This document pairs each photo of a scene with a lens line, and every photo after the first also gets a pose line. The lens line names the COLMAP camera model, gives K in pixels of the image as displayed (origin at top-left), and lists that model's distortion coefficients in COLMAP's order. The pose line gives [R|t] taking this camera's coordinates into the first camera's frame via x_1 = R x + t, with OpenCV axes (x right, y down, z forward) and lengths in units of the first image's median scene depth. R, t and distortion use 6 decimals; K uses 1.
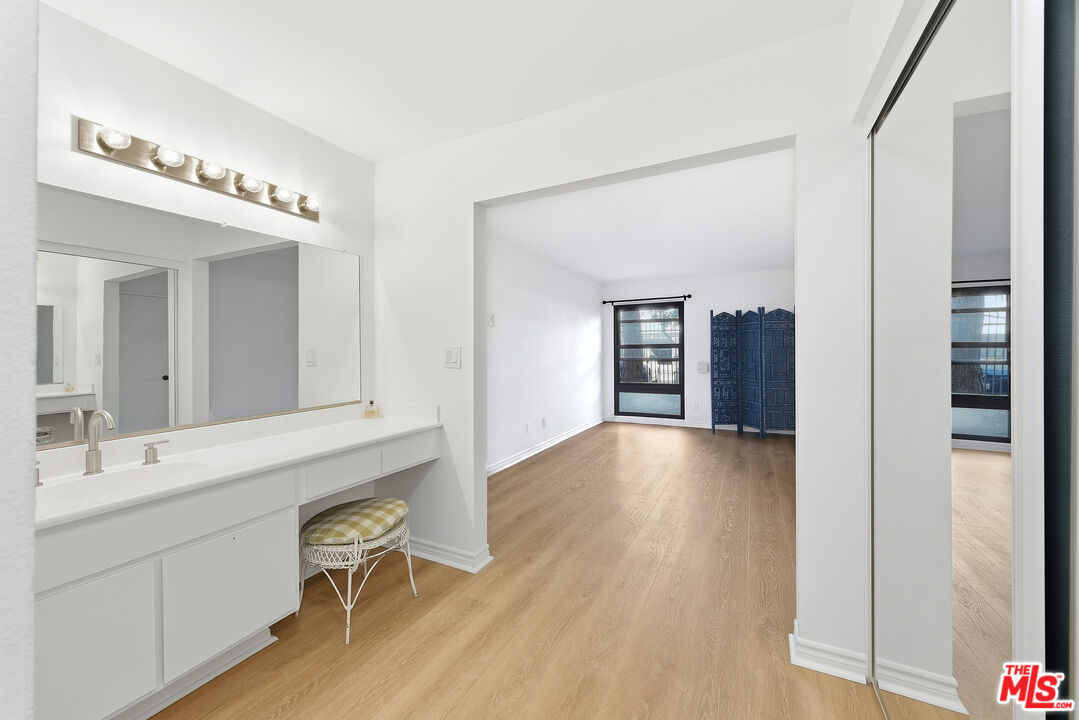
lens RADIAL K [[414.8, 0, 539.5], [0, 414.8, 360.0], [0, 0, 1]] dist [-0.000138, 0.000005]
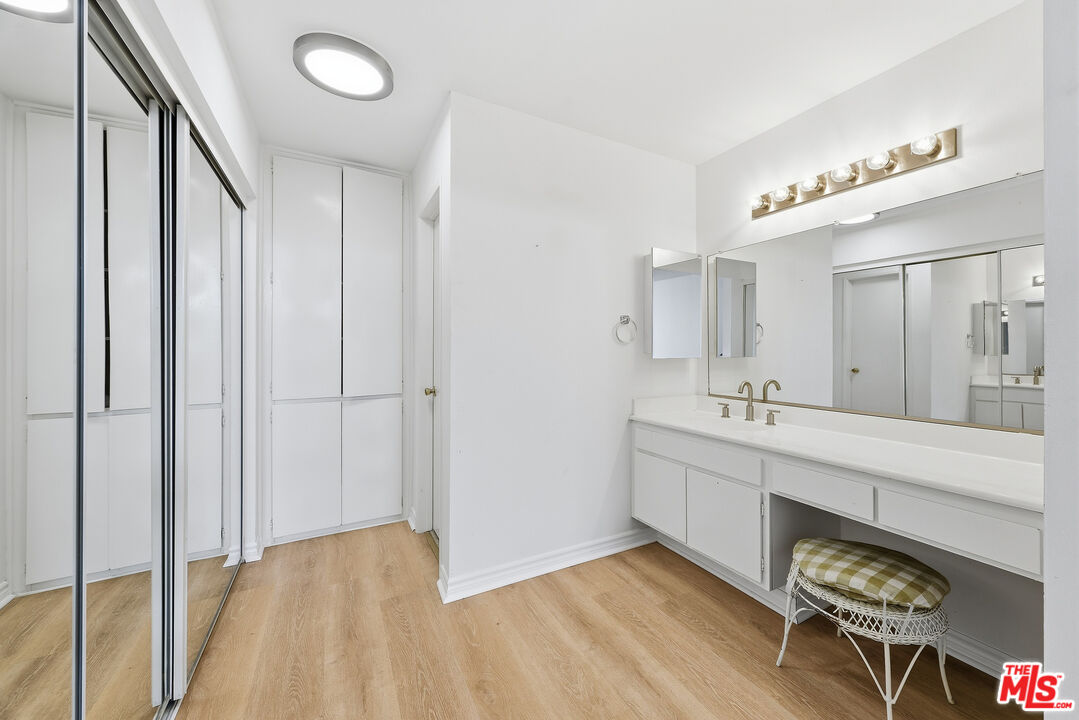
lens RADIAL K [[410.3, 0, 544.0], [0, 410.3, 336.6], [0, 0, 1]] dist [0.000598, 0.000073]
pose [[-0.574231, -0.003283, -0.818687, 0.523206], [-0.002516, 0.999994, -0.002246, -0.032947], [0.818690, 0.000770, -0.574236, 0.996997]]
